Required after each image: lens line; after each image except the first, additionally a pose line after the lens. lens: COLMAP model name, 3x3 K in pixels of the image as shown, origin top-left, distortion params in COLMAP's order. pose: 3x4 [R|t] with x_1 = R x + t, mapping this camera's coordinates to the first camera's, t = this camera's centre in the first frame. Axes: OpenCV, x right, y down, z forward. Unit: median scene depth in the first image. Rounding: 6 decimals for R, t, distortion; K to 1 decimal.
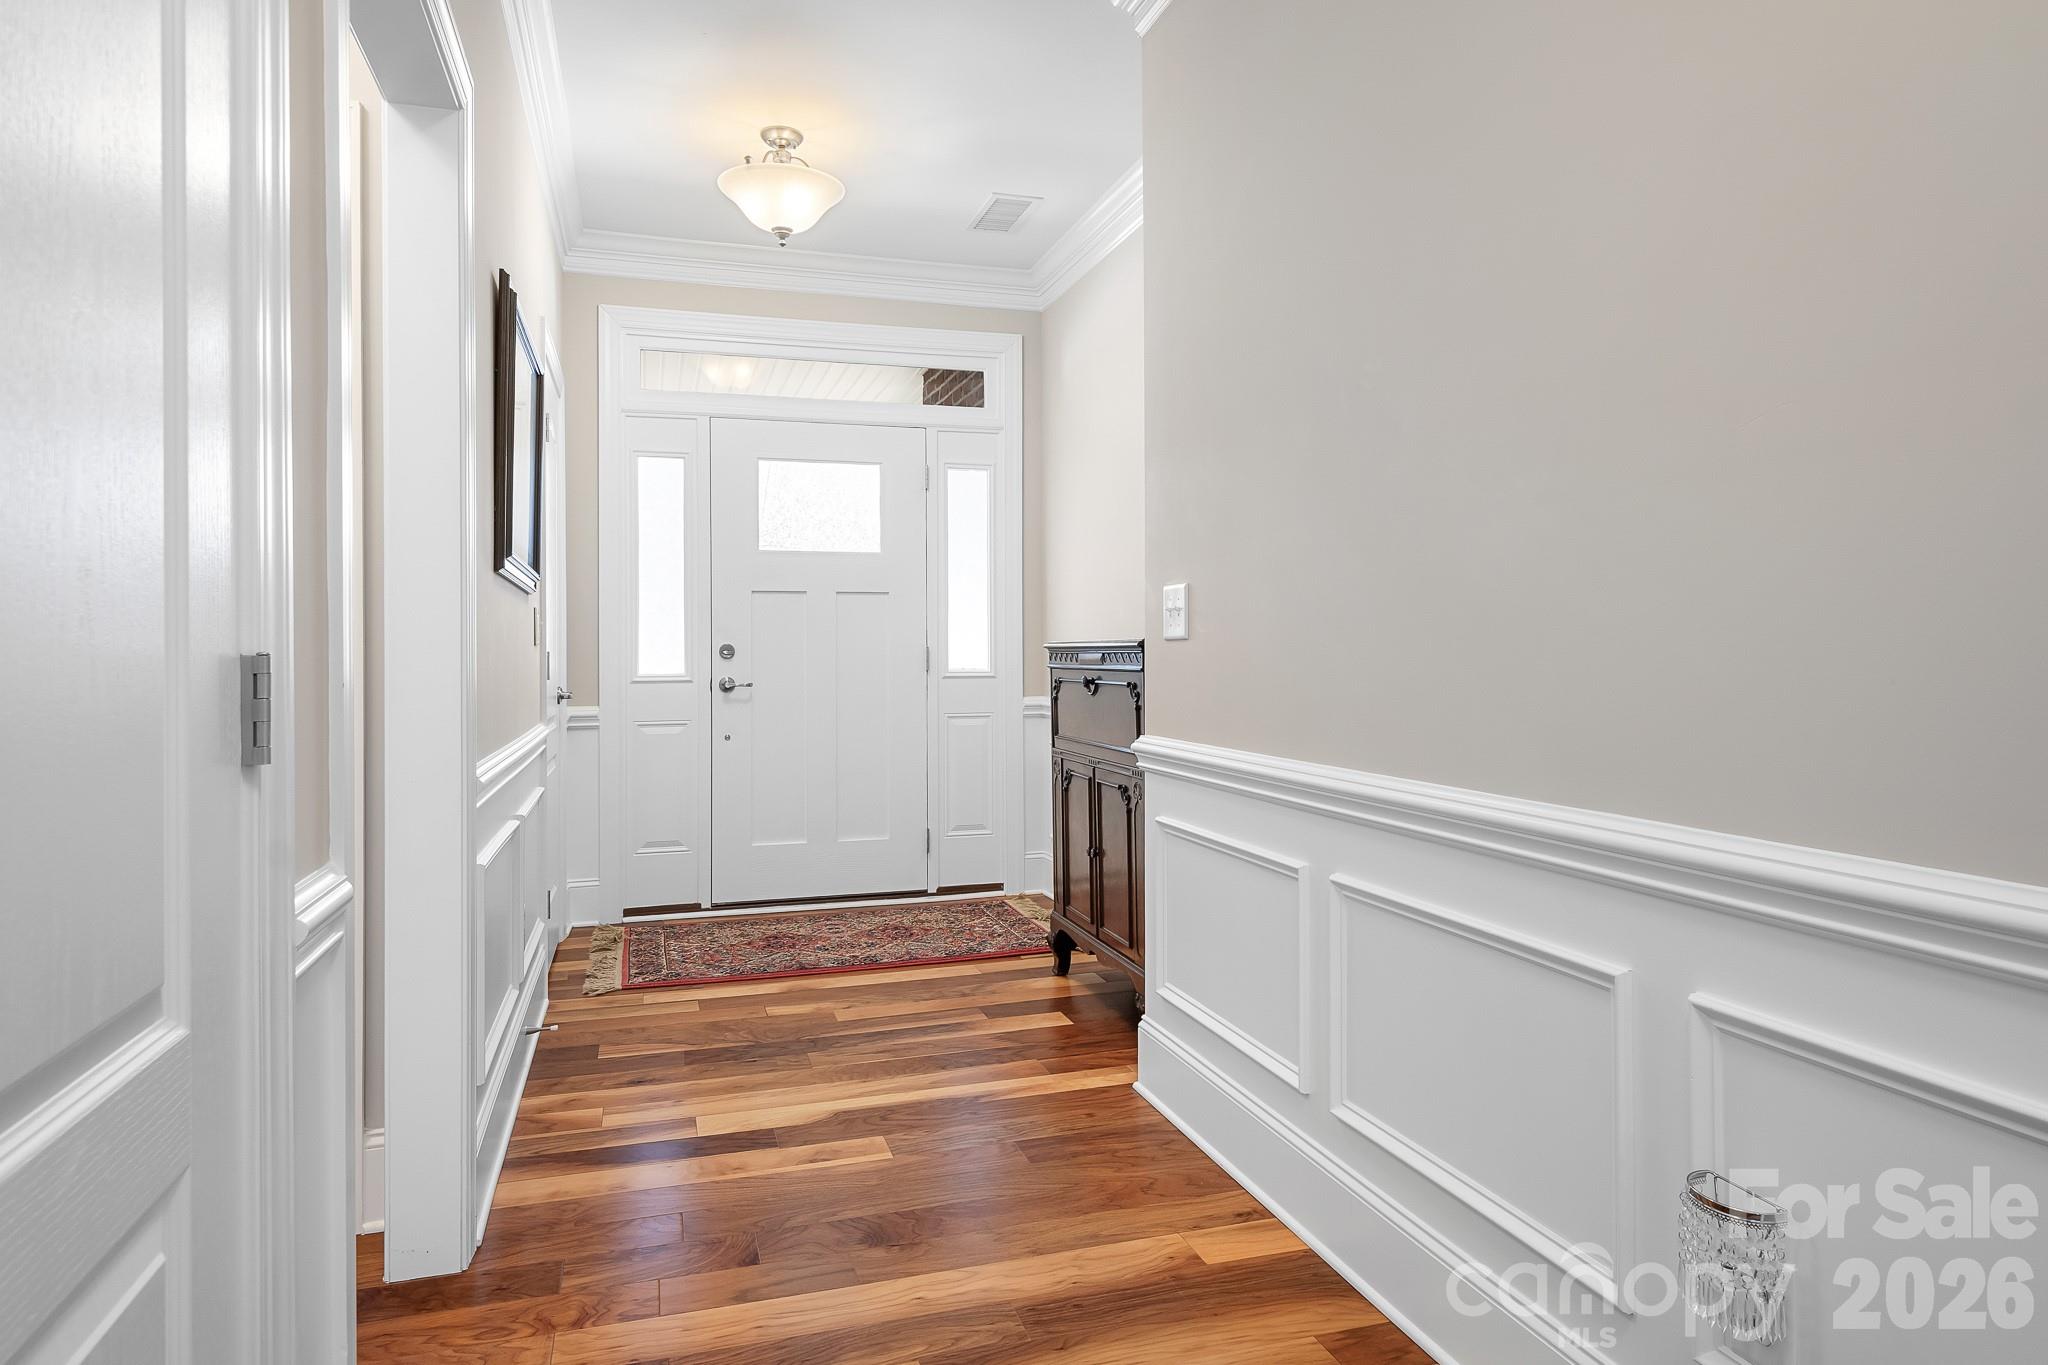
lens RADIAL K [[1274.2, 0, 1025.7], [0, 1274.2, 690.7], [0, 0, 1]] dist [0.023001, -0.001642]
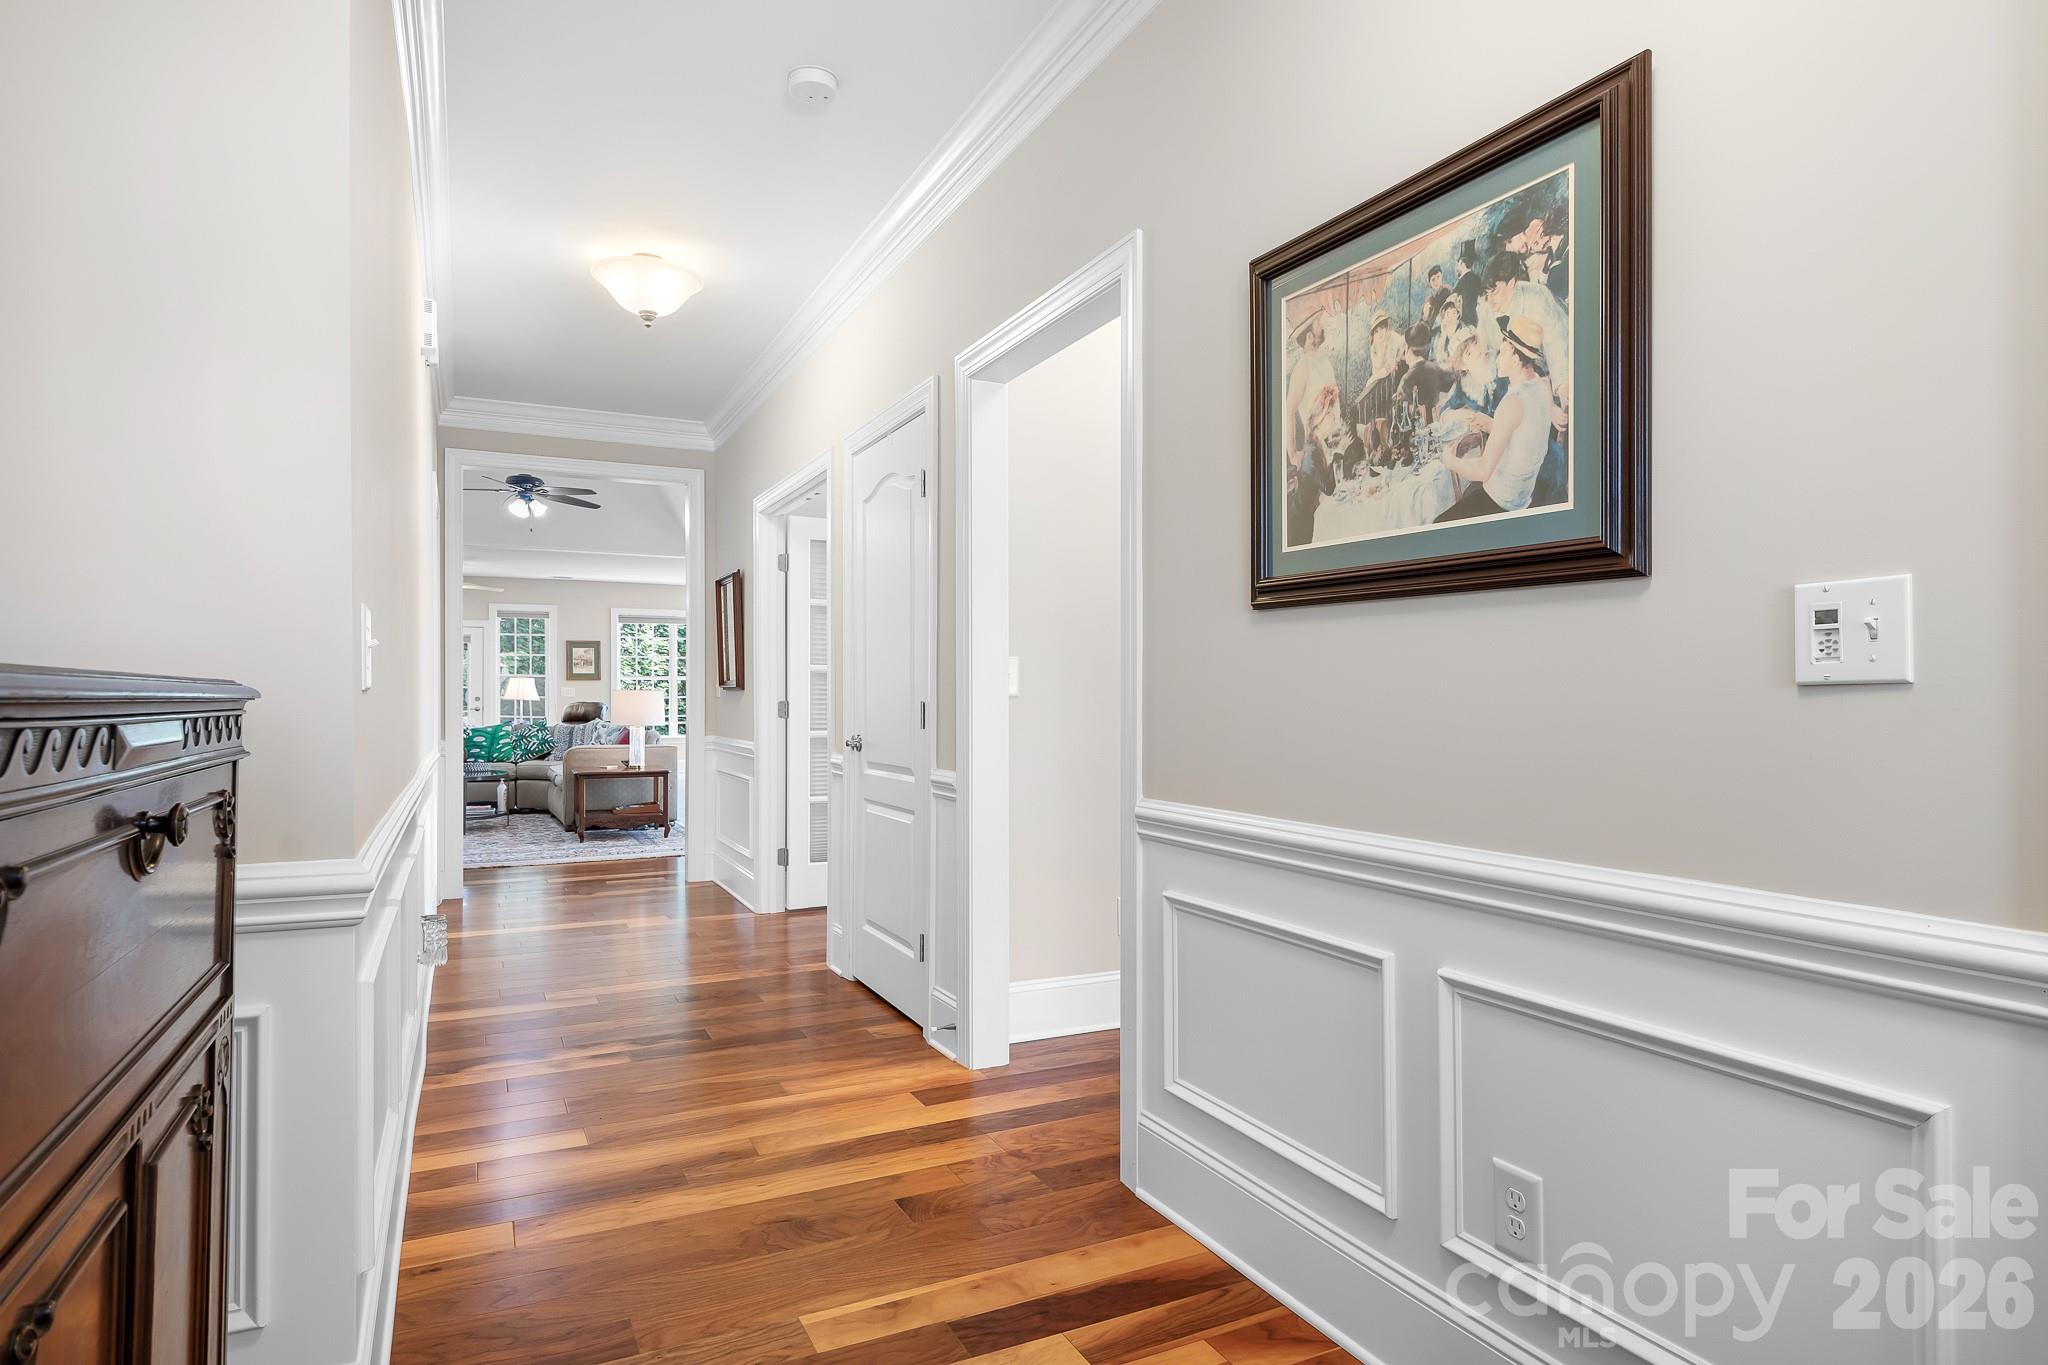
lens RADIAL K [[1146.9, 0, 1024.7], [0, 1146.9, 689.3], [0, 0, 1]] dist [0.028993, -0.022722]
pose [[-0.987237, 0.007813, -0.159065, -0.146730], [0.003692, 0.999650, 0.026185, -0.067022], [0.159214, 0.025264, -0.986921, 1.941766]]
